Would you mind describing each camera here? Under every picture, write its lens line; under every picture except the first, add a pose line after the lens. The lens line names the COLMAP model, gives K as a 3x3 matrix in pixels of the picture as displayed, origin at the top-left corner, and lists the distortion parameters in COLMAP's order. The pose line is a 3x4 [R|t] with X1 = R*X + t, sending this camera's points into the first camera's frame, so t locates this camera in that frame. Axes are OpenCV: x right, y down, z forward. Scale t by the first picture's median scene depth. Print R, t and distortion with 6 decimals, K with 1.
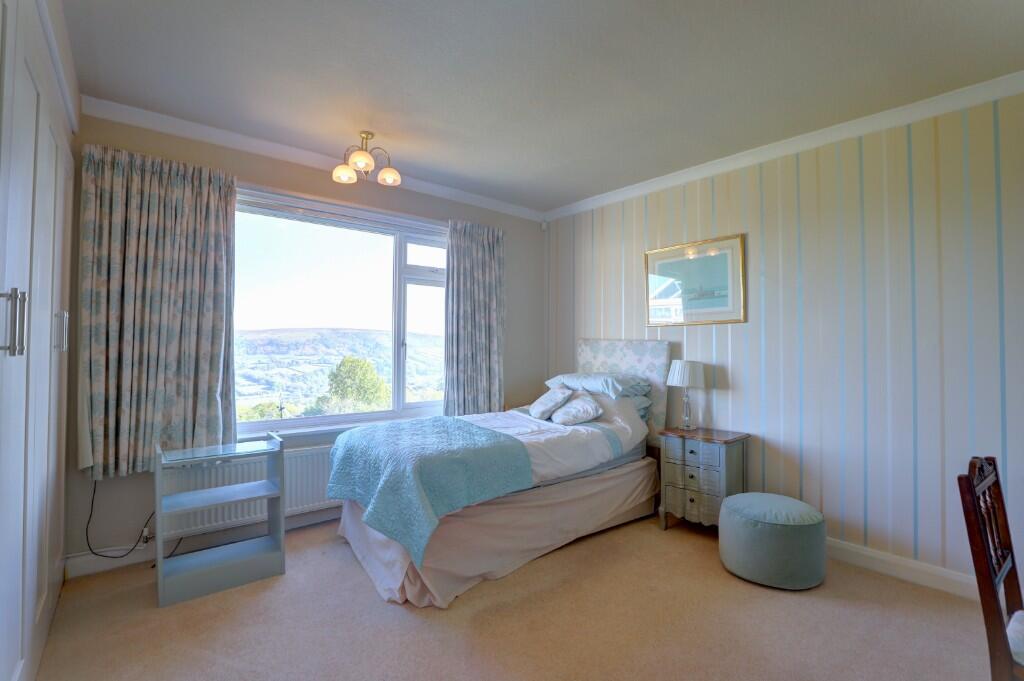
lens RADIAL K [[487.7, 0, 494.2], [0, 487.7, 333.4], [0, 0, 1]] dist [-0.002450, -0.000123]
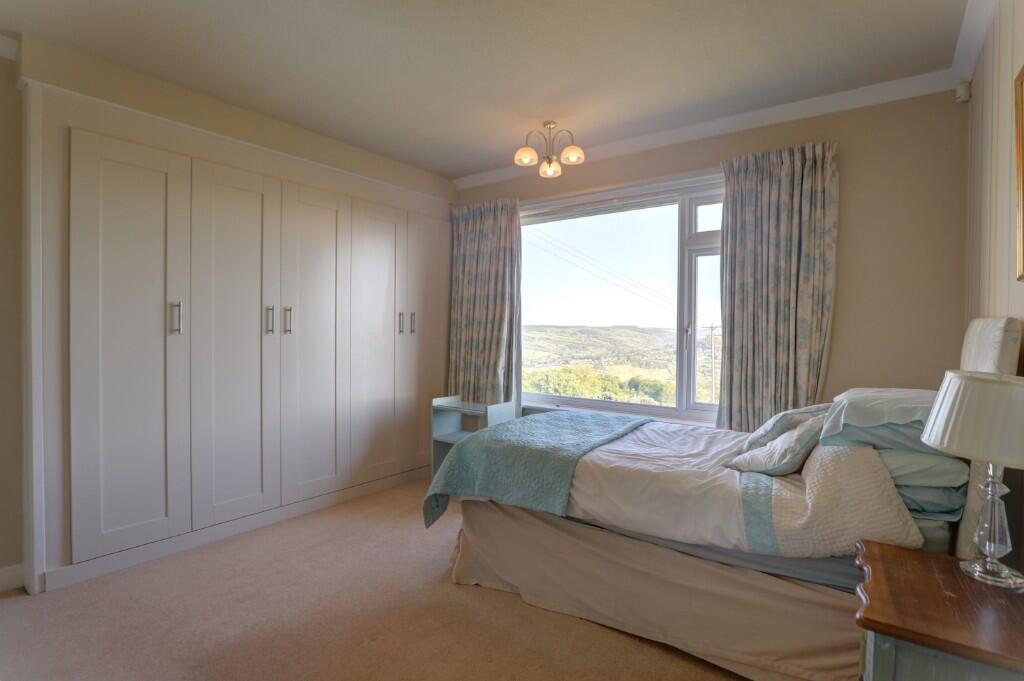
lens RADIAL K [[487.7, 0, 494.2], [0, 487.7, 333.4], [0, 0, 1]] dist [-0.002450, -0.000123]
pose [[0.245662, 0.004188, -0.969347, 0.673984], [0.016738, 0.999823, 0.008562, 0.016221], [0.969211, -0.018328, 0.245548, 0.607791]]
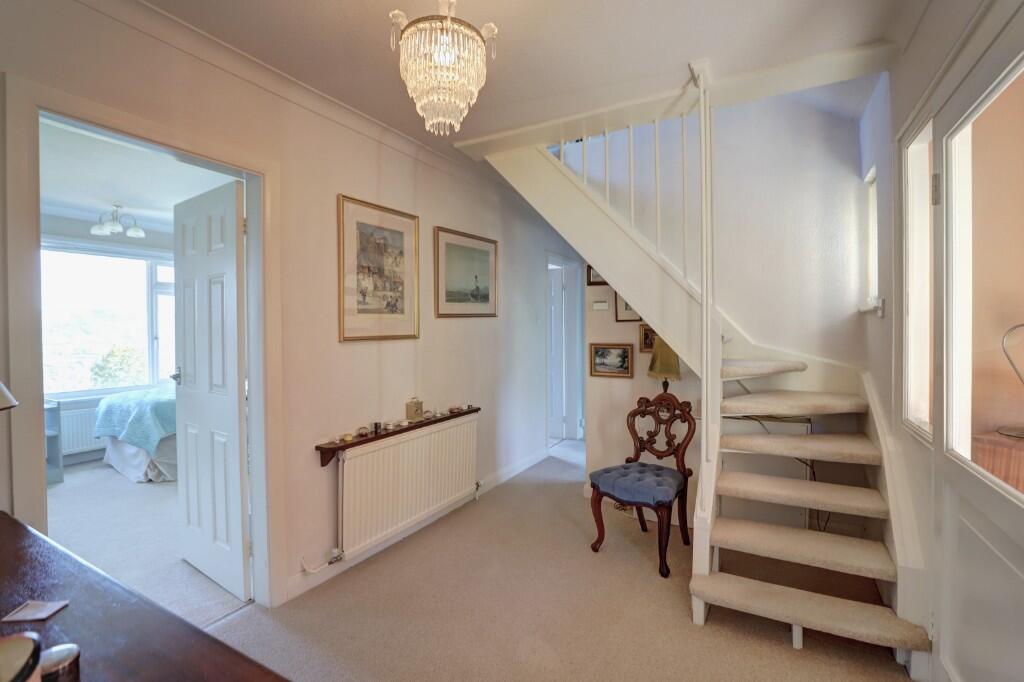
lens RADIAL K [[494.7, 0, 511.6], [0, 494.7, 332.8], [0, 0, 1]] dist [-0.041522, 0.018475]
pose [[0.924948, -0.017129, 0.379709, 0.296579], [0.003173, 0.999297, 0.037350, -0.053412], [-0.380082, -0.033342, 0.924352, -0.885590]]
